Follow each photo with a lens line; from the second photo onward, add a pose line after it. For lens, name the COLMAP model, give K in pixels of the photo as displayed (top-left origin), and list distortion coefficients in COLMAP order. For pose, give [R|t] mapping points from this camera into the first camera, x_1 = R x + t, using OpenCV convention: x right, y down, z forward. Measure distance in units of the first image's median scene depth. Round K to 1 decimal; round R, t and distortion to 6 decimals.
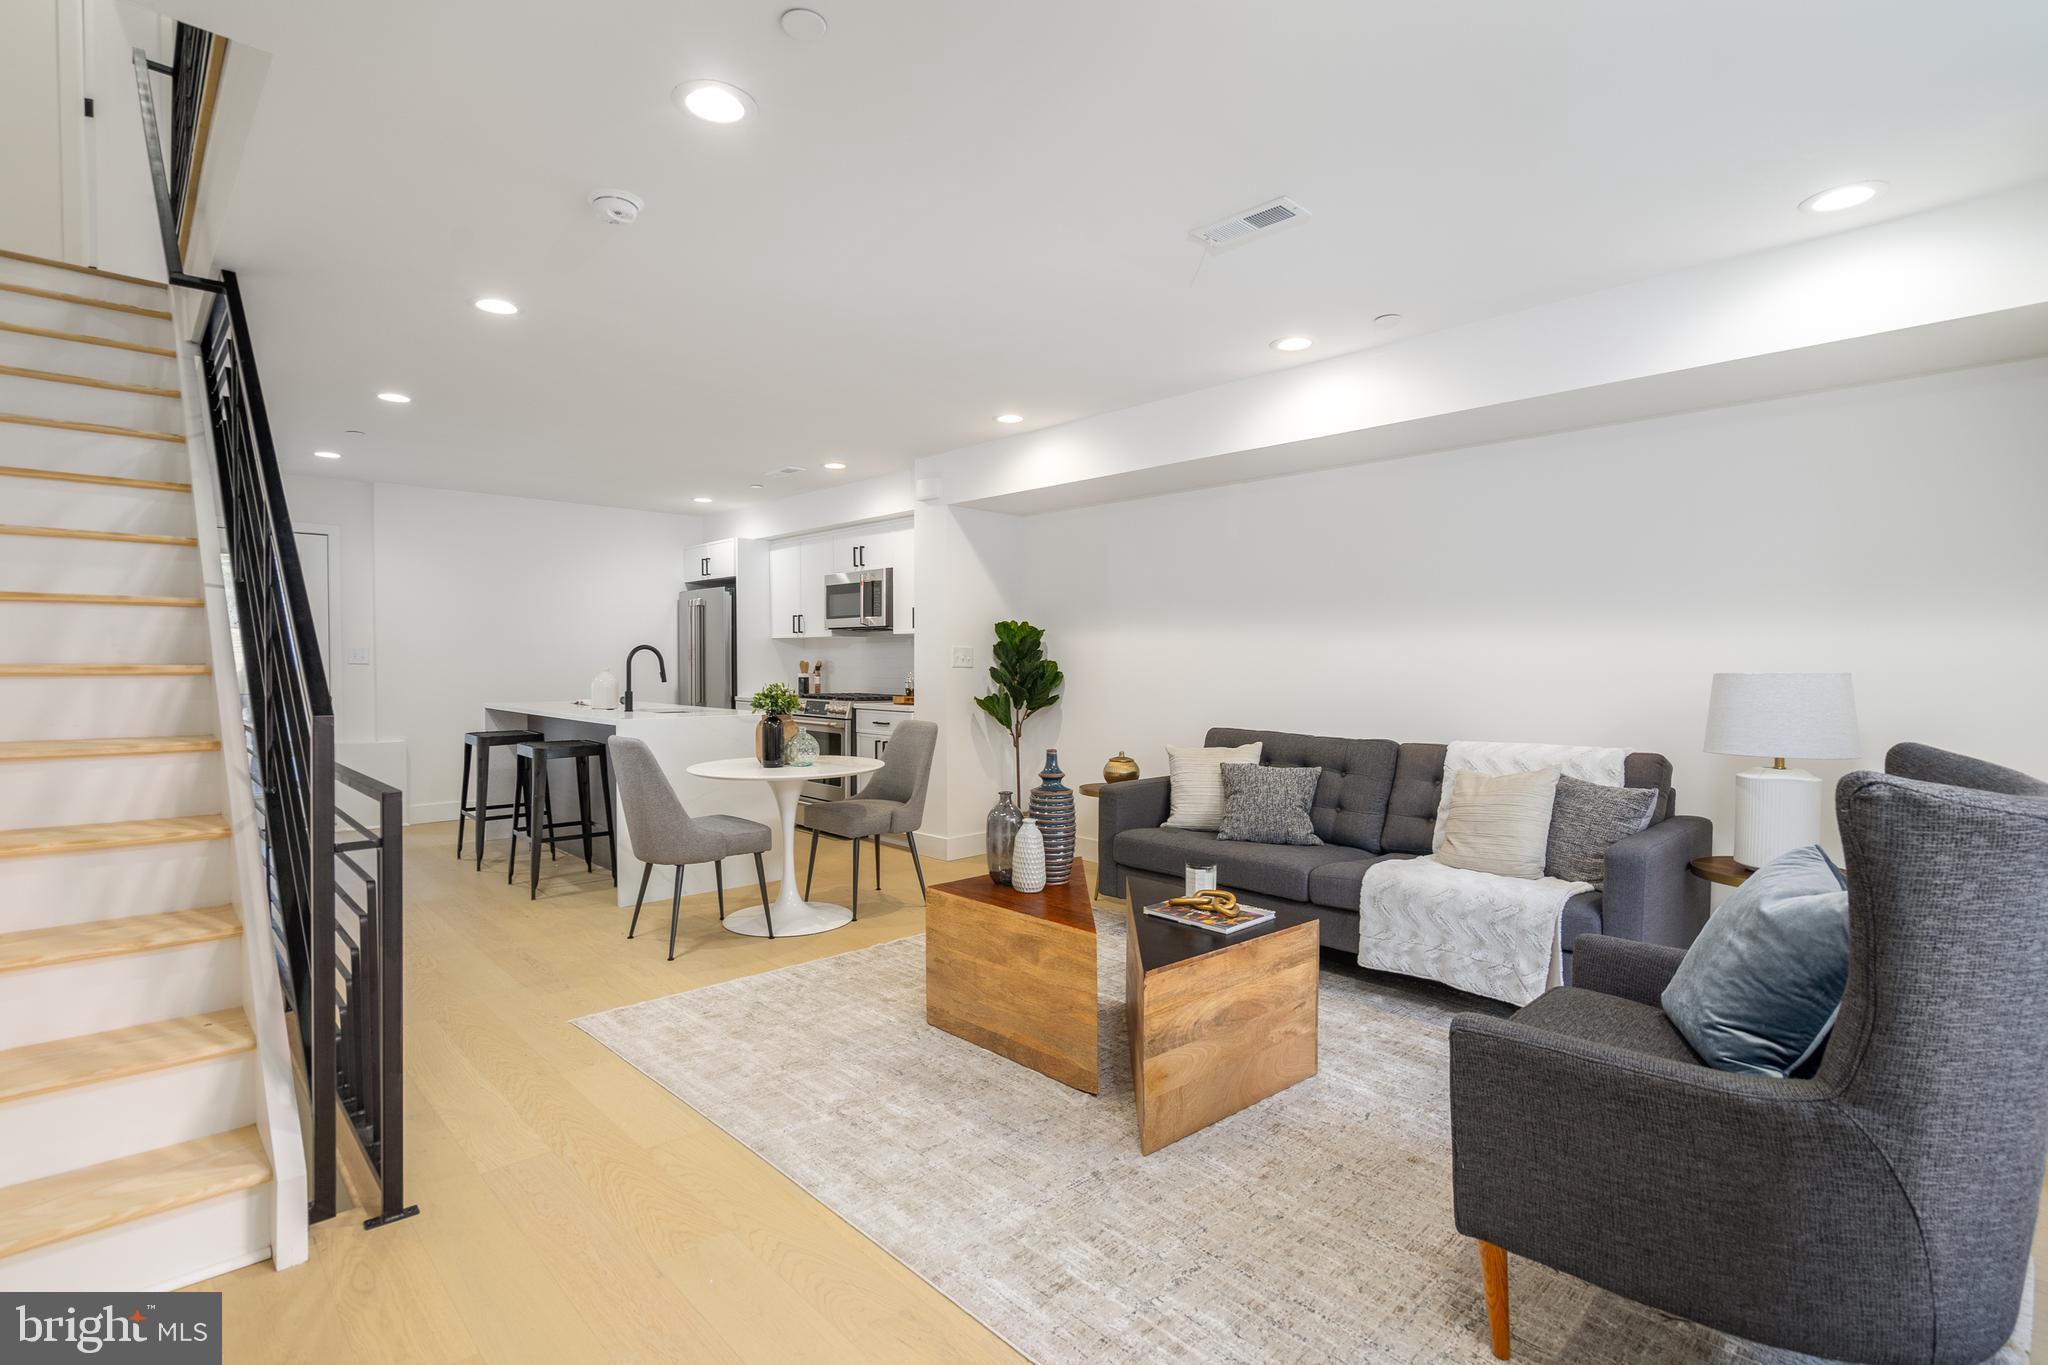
lens RADIAL K [[963.9, 0, 977.0], [0, 963.9, 671.1], [0, 0, 1]] dist [-0.001578, 0.000447]
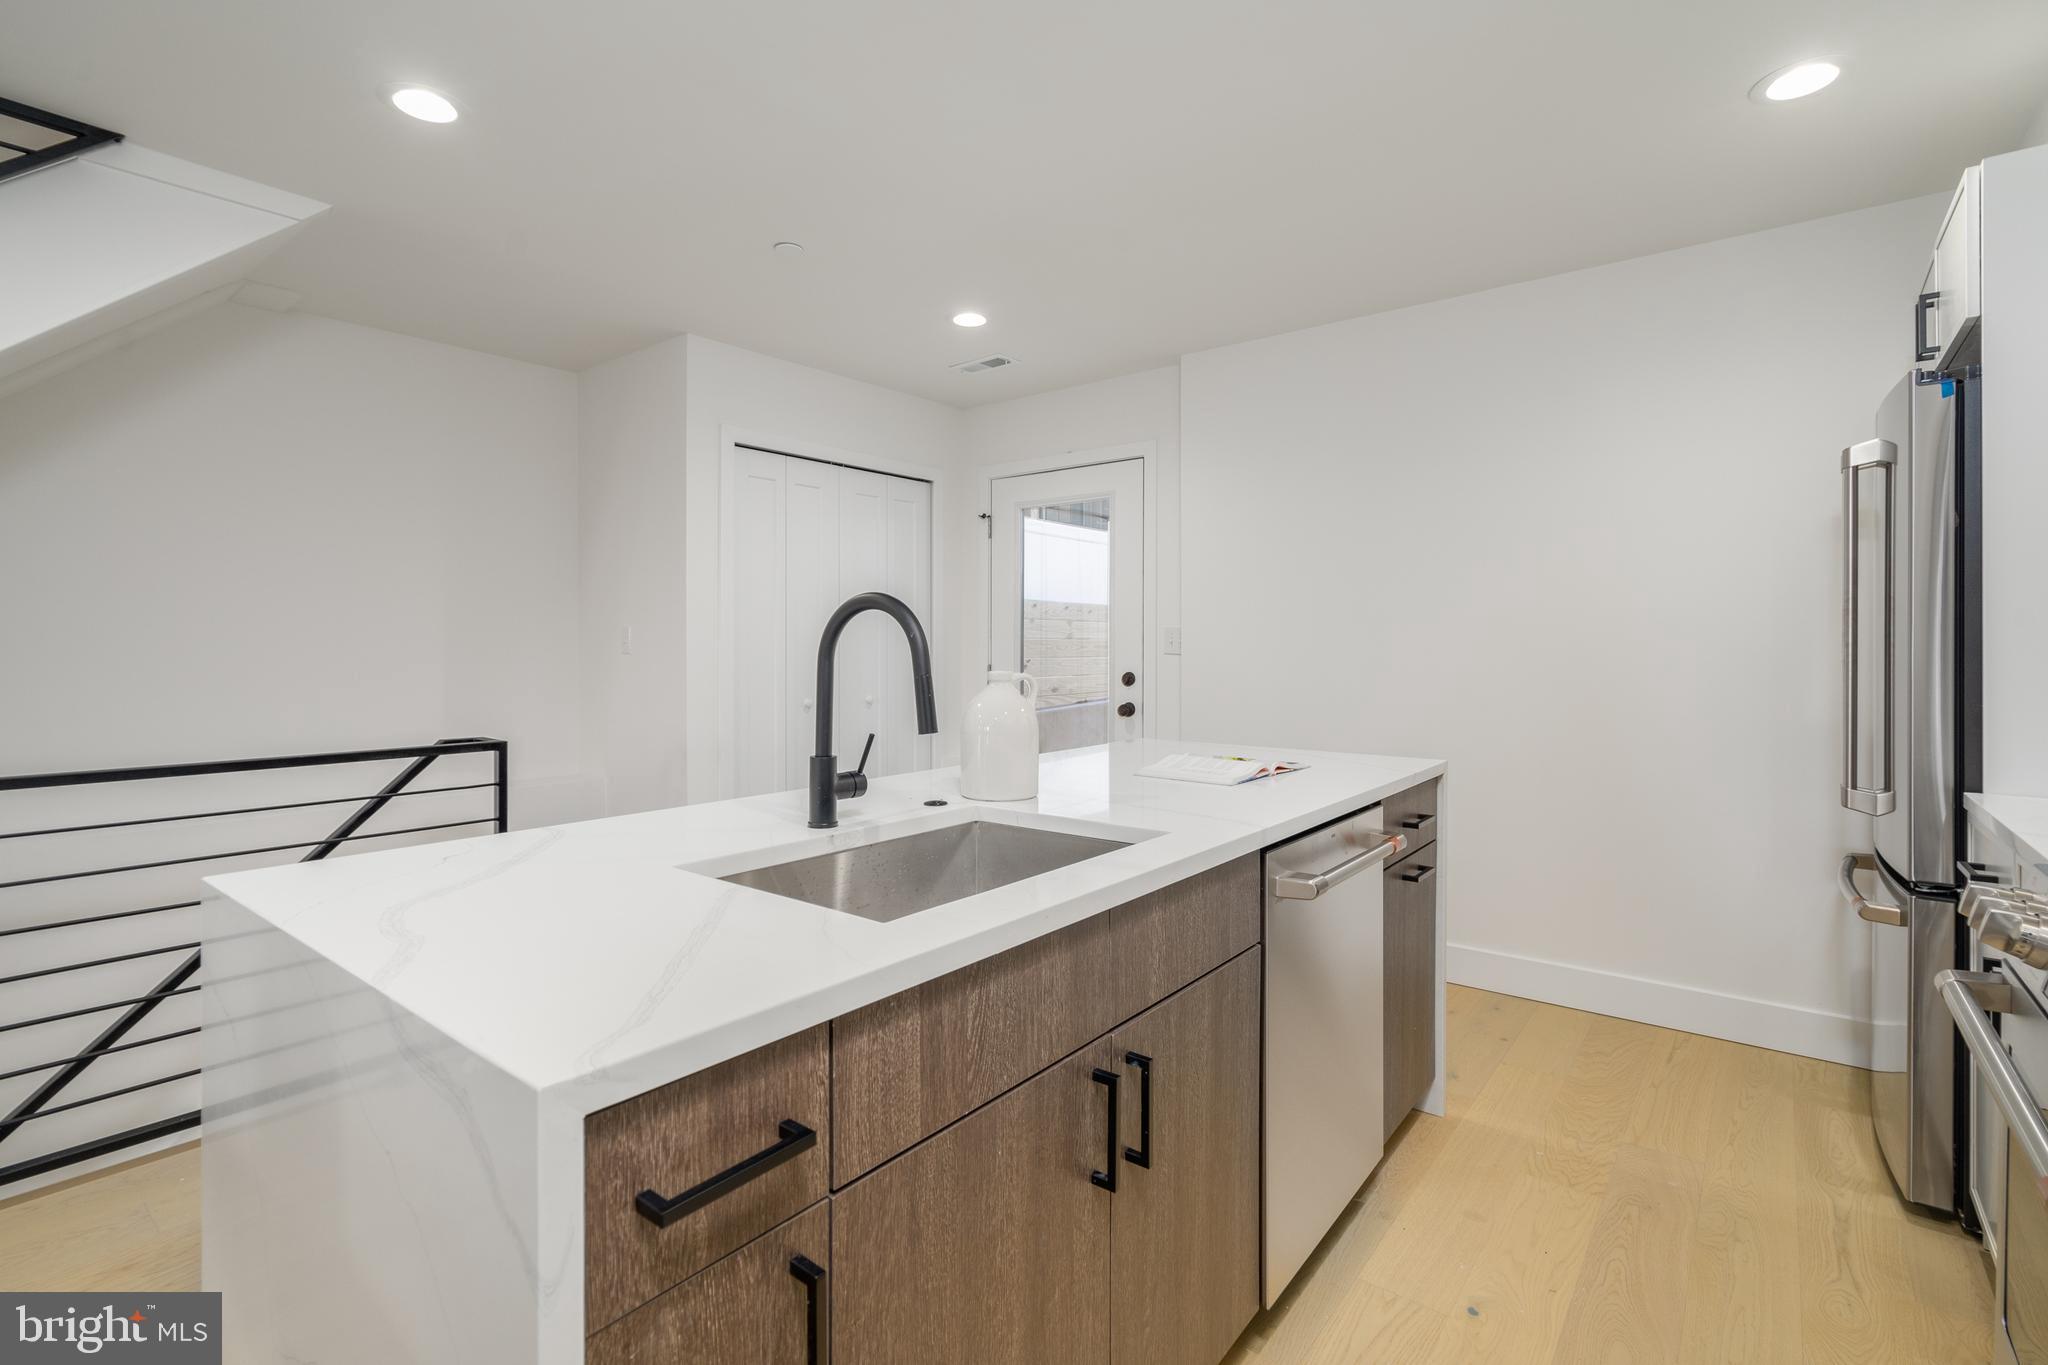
lens RADIAL K [[948.2, 0, 1017.4], [0, 948.2, 657.8], [0, 0, 1]] dist [-0.003299, 0.000317]
pose [[0.175900, 0.011798, -0.984337, -0.059519], [-0.012675, 0.999872, 0.009720, -0.010055], [0.984327, 0.010767, 0.176027, 0.831620]]
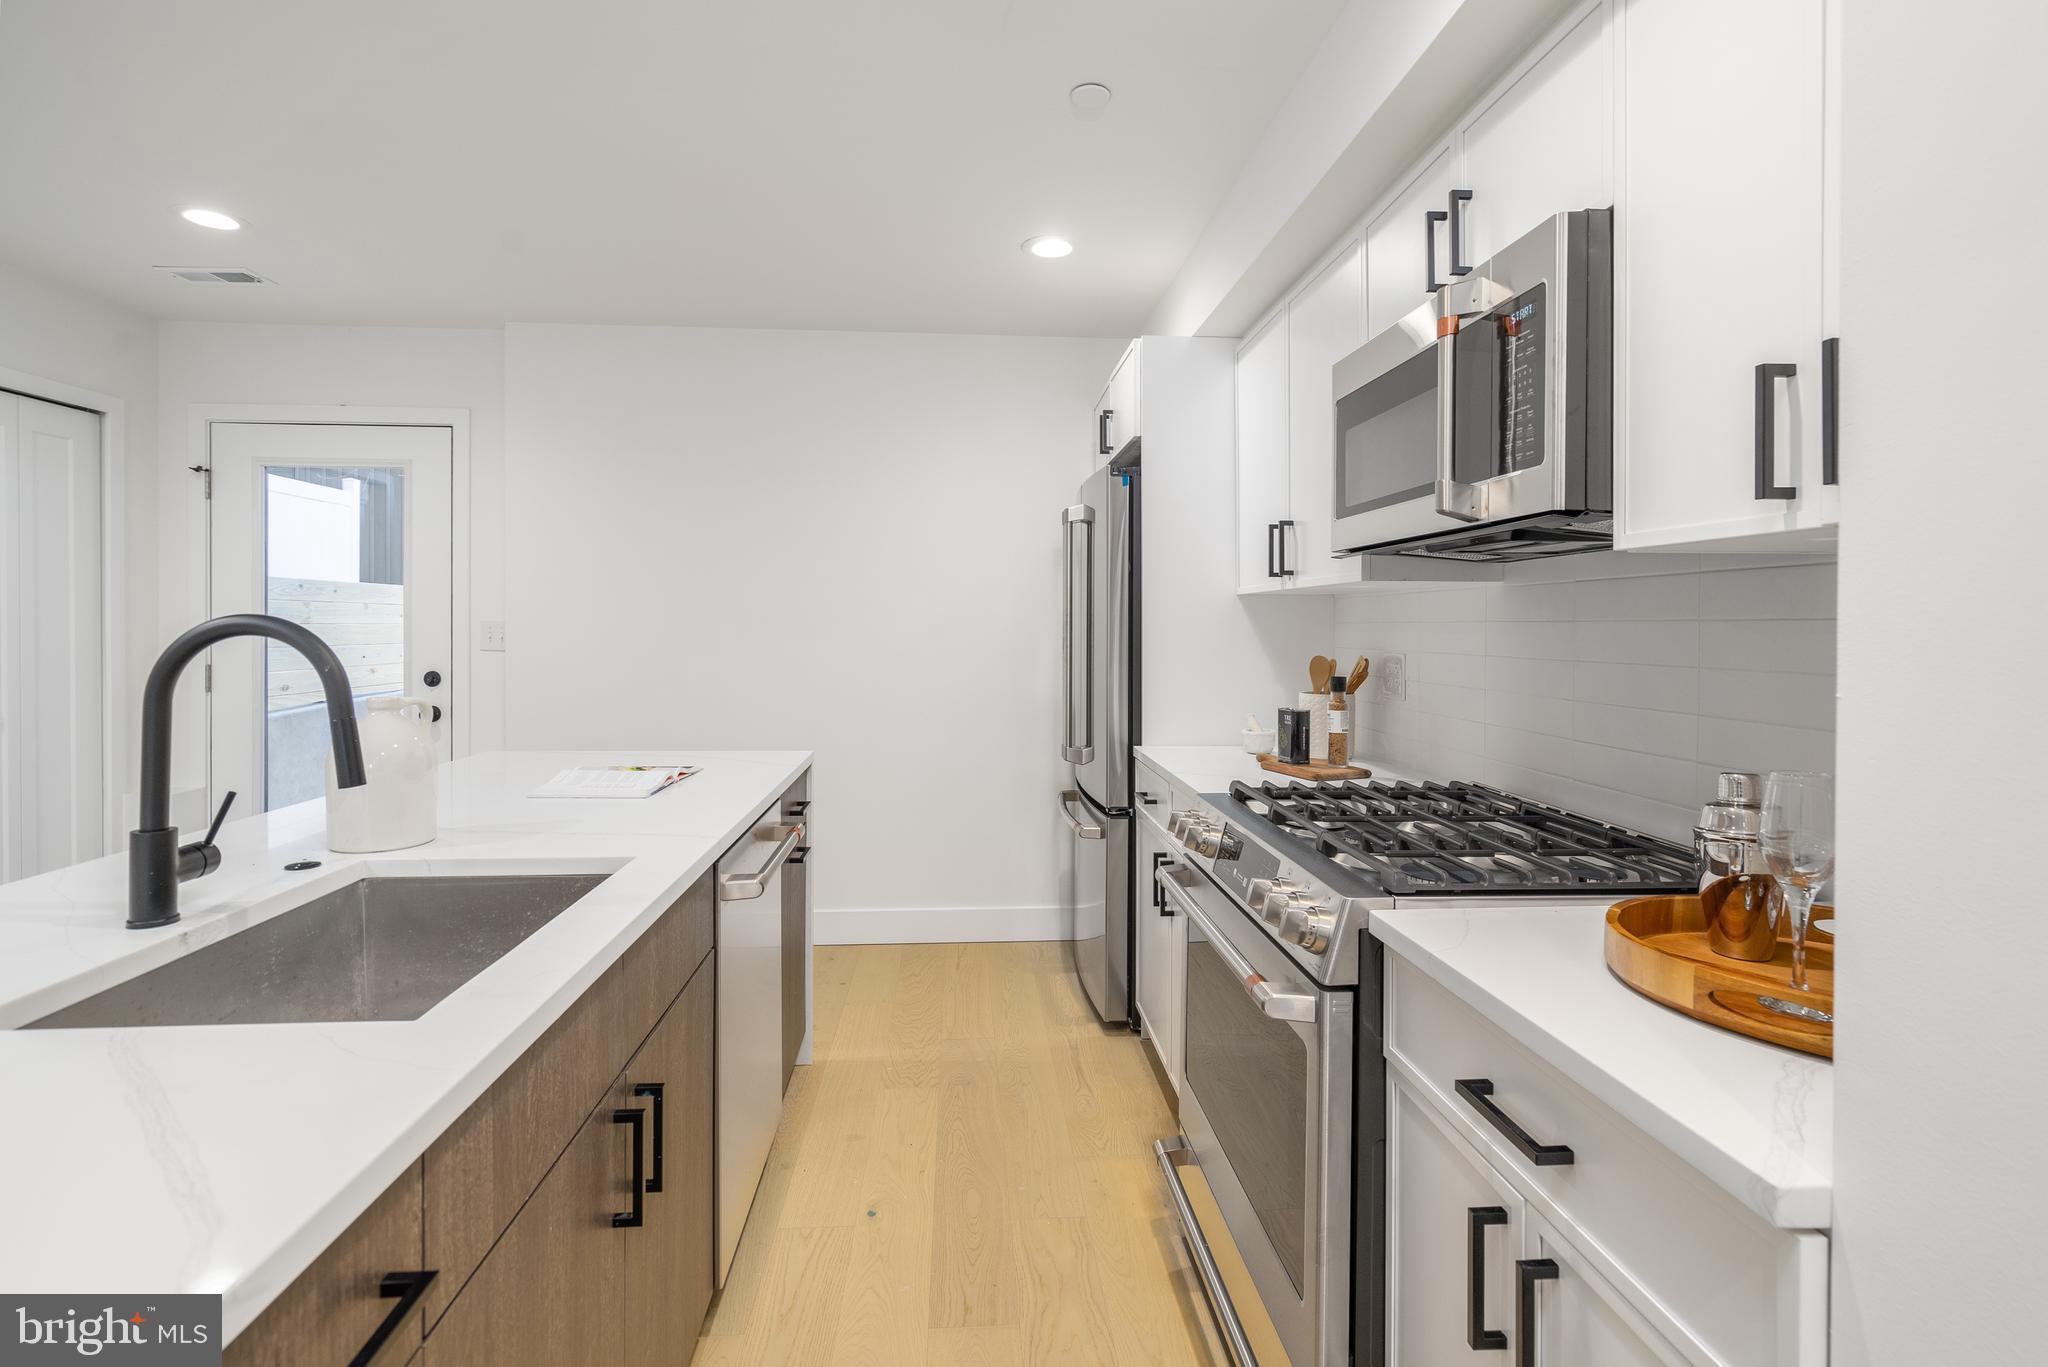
lens RADIAL K [[948.2, 0, 1024.8], [0, 948.2, 645.5], [0, 0, 1]] dist [-0.008572, 0.001026]
pose [[0.797236, 0.015429, -0.603471, -0.066563], [-0.012027, 0.999881, 0.009675, -0.020289], [0.603548, -0.000455, 0.797327, 0.783830]]
